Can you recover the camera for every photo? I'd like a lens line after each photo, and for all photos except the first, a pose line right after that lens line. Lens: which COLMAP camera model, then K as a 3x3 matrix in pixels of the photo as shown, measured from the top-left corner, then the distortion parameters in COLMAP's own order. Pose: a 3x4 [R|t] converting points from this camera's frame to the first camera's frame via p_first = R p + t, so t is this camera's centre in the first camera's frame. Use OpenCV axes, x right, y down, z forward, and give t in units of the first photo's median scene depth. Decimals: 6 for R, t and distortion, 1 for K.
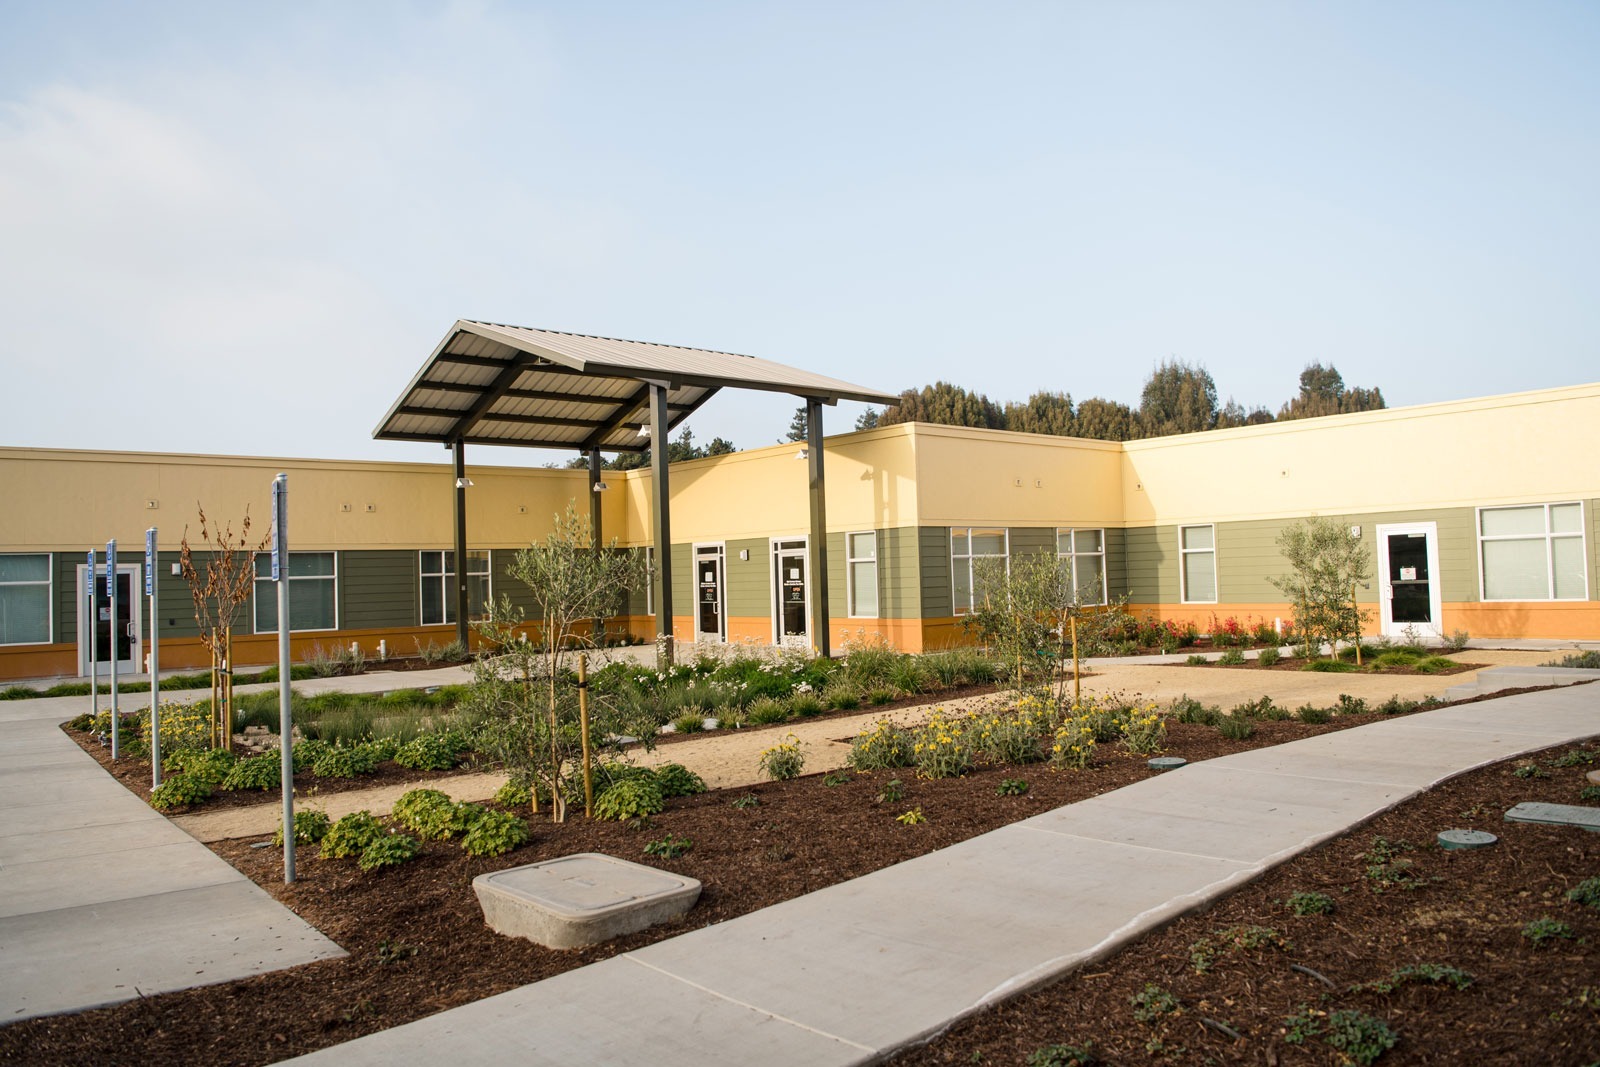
lens RADIAL K [[1170.7, 0, 797.1], [0, 1170.7, 529.5], [0, 0, 1]] dist [-0.084866, 0.010727]
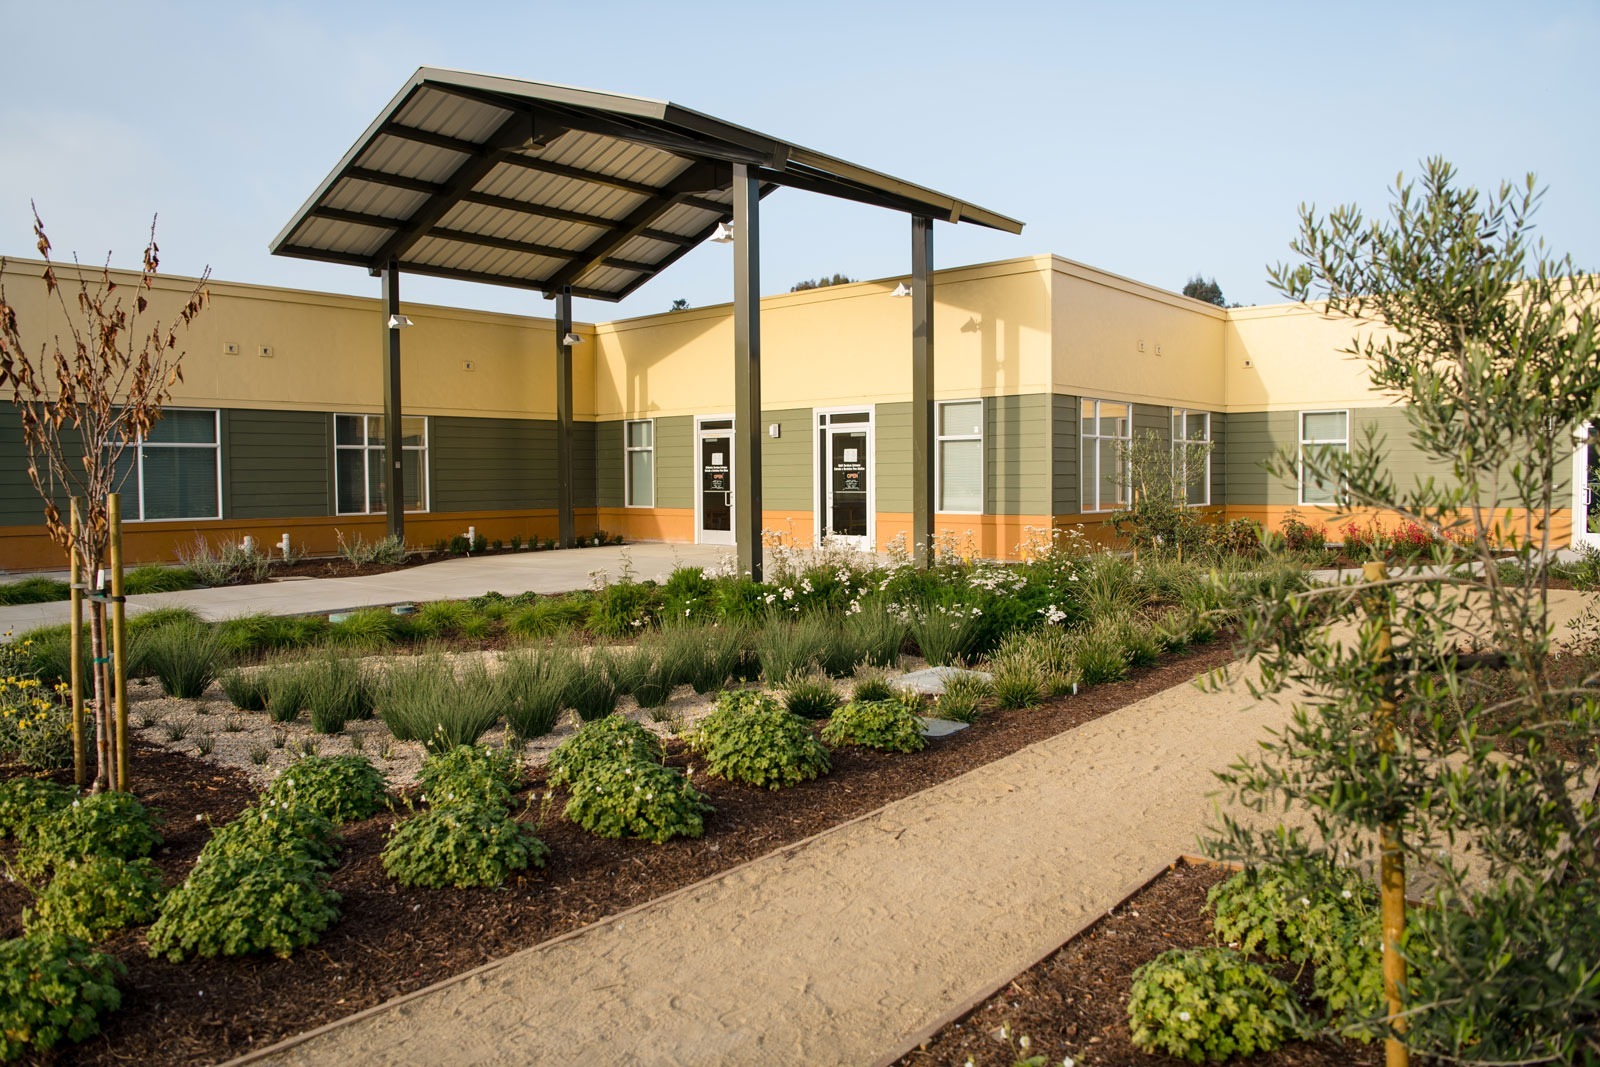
lens RADIAL K [[1130.8, 0, 795.7], [0, 1130.8, 534.4], [0, 0, 1]] dist [-0.067257, -0.001357]
pose [[0.989148, 0.016495, 0.145995, -0.144357], [-0.029057, 0.996014, 0.084333, 0.027522], [-0.144022, -0.087660, 0.985684, 0.264084]]
